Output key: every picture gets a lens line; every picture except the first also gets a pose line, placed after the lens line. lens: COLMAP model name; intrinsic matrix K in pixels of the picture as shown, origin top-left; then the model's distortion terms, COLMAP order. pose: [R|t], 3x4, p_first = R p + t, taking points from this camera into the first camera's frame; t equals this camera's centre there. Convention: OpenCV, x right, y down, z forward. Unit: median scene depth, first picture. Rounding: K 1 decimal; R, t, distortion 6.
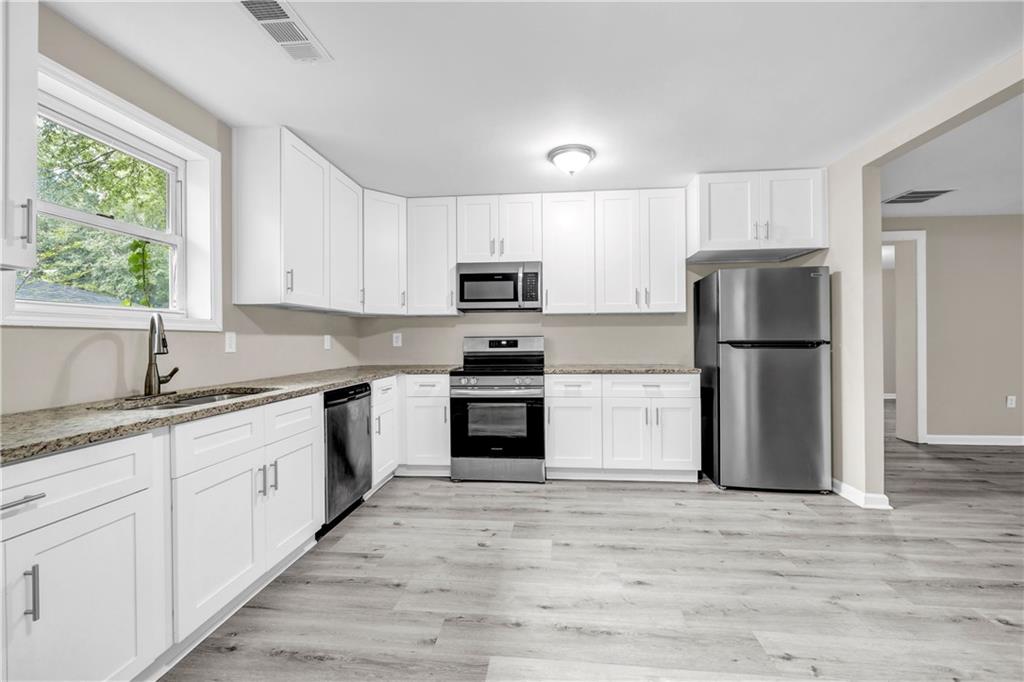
lens RADIAL K [[431.7, 0, 506.9], [0, 431.7, 337.1], [0, 0, 1]] dist [0.001605, -0.000387]
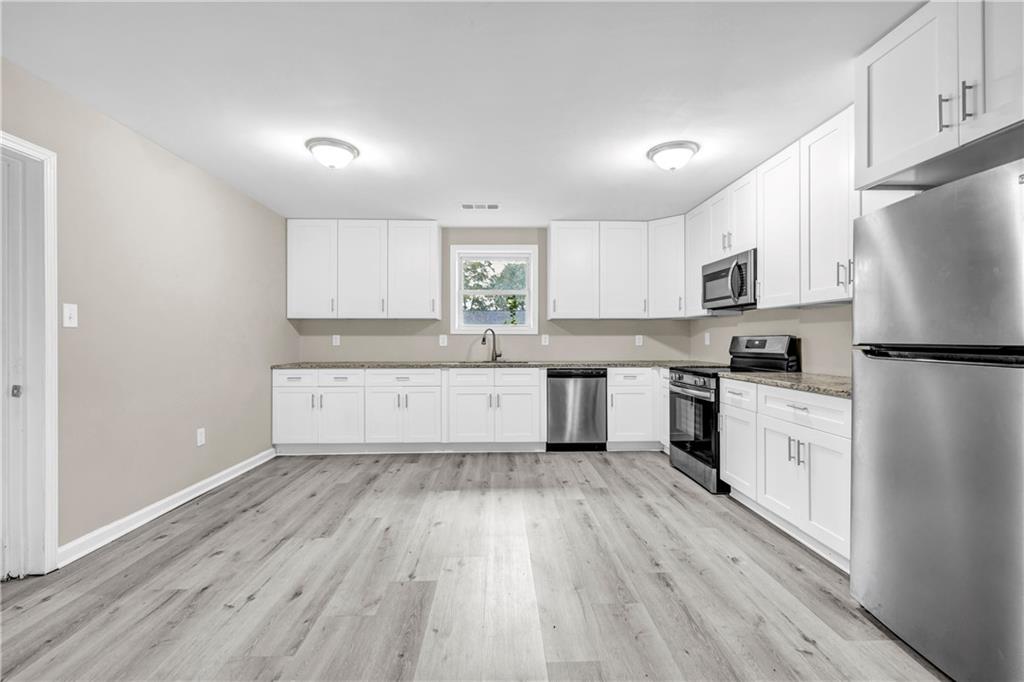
lens RADIAL K [[431.7, 0, 511.6], [0, 431.7, 339.6], [0, 0, 1]] dist [0.001605, -0.000387]
pose [[0.132142, 0.007345, -0.991204, 1.082485], [0.006447, 0.999945, 0.008269, -0.005784], [0.991210, -0.007483, 0.132087, 0.511975]]
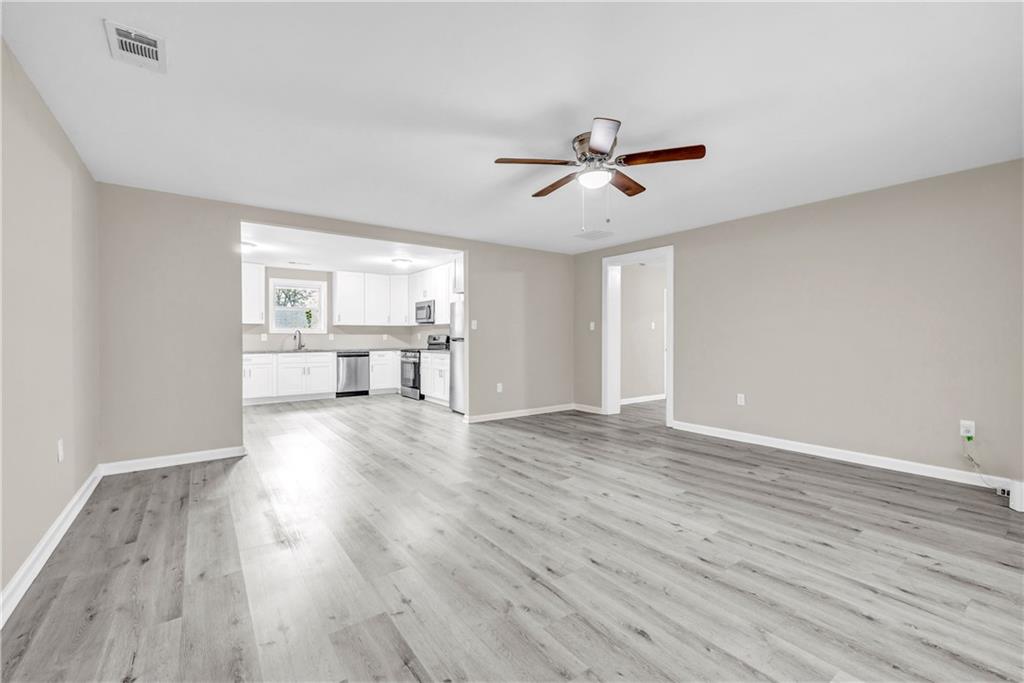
lens RADIAL K [[431.7, 0, 508.5], [0, 431.7, 335.1], [0, 0, 1]] dist [0.001605, -0.000387]
pose [[0.663985, 0.003676, -0.747737, 2.386646], [0.000518, 0.999985, 0.005377, -0.017122], [0.747746, -0.003957, 0.663973, -0.167643]]
